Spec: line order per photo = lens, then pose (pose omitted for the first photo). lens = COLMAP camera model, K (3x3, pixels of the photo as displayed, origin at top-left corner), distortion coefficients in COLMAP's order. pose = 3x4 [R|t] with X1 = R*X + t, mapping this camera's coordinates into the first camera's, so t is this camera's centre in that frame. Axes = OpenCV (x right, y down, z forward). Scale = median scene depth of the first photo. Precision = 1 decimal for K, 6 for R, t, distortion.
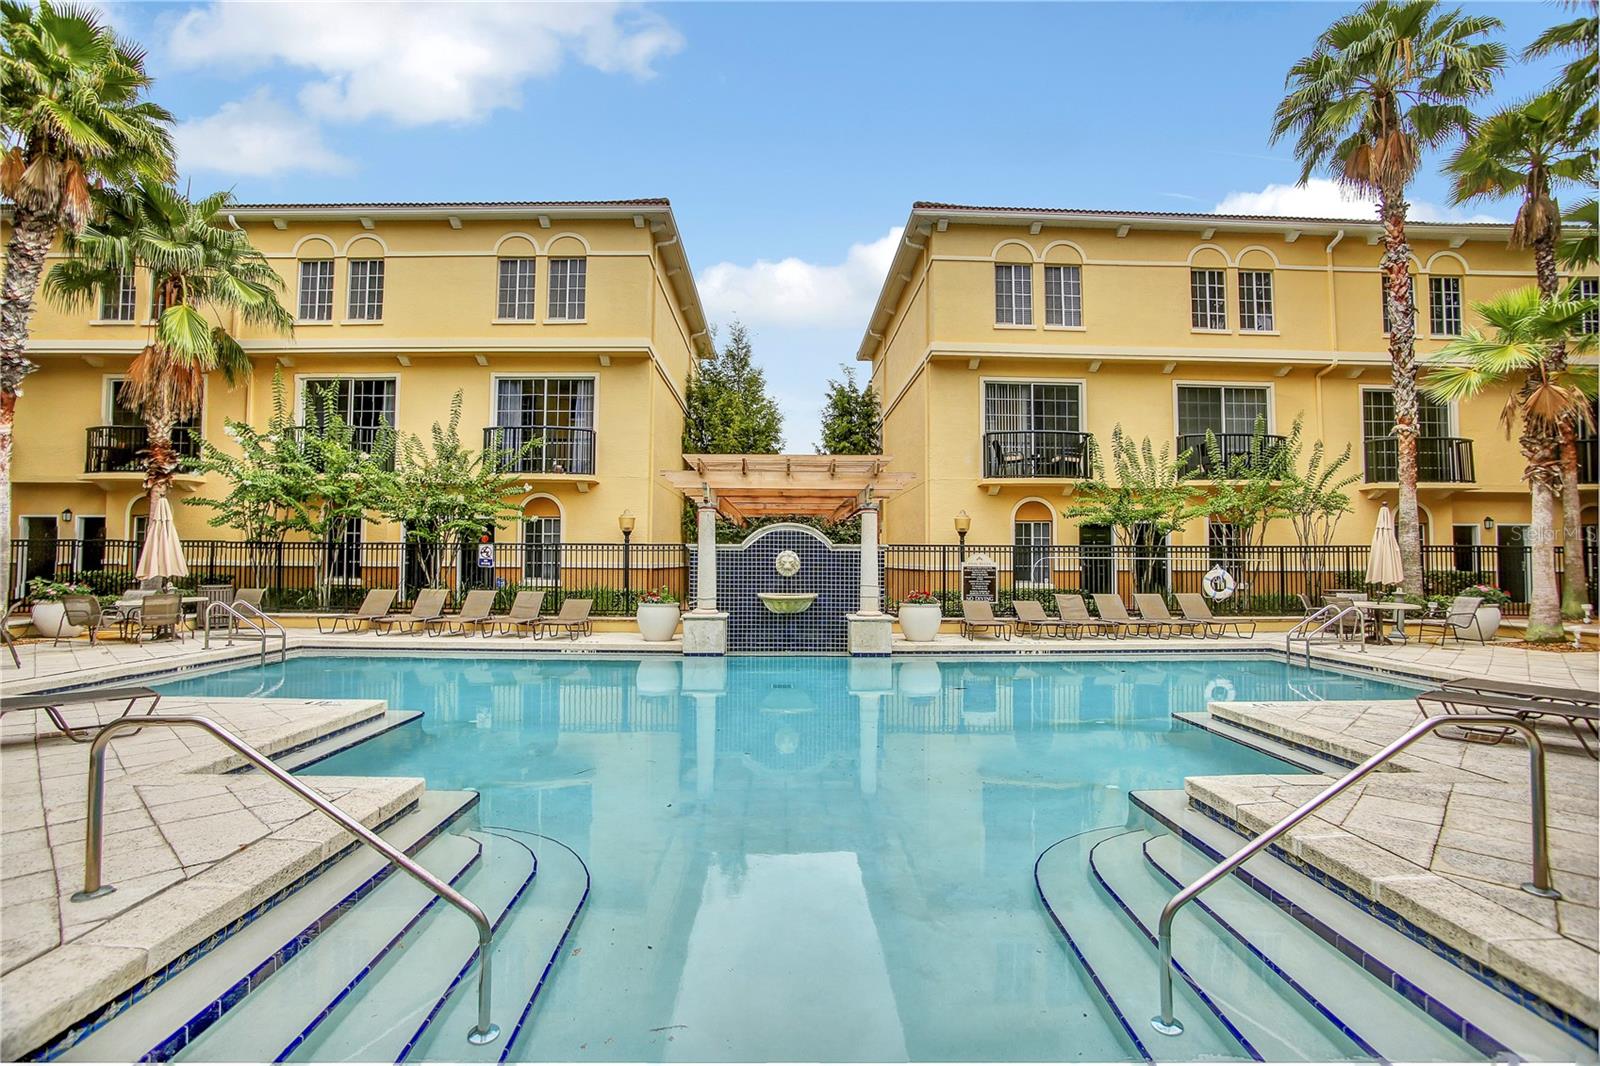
lens RADIAL K [[779.0, 0, 796.2], [0, 779.0, 523.4], [0, 0, 1]] dist [-0.000562, 0.000308]
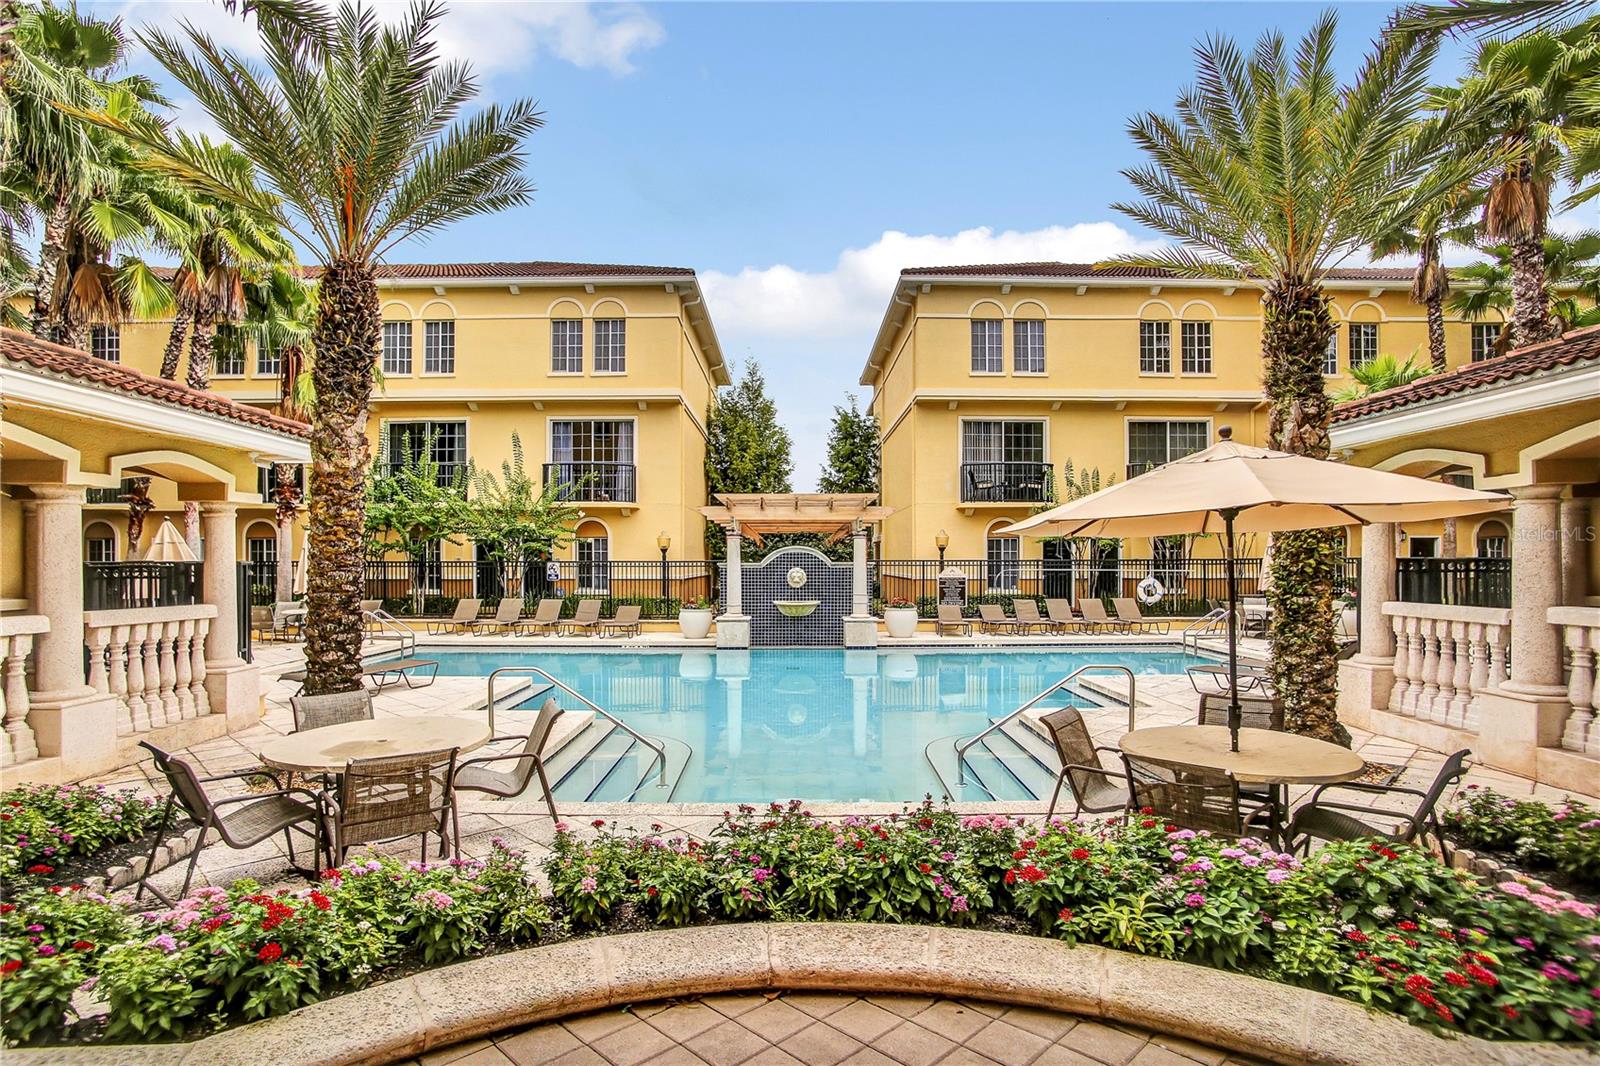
lens RADIAL K [[802.9, 0, 801.2], [0, 802.9, 565.3], [0, 0, 1]] dist [0.029278, 0.000031]
pose [[0.999939, -0.006630, -0.008814, 0.006601], [0.007090, 0.998562, 0.053144, -0.029700], [0.008449, -0.053203, 0.998548, -0.242508]]
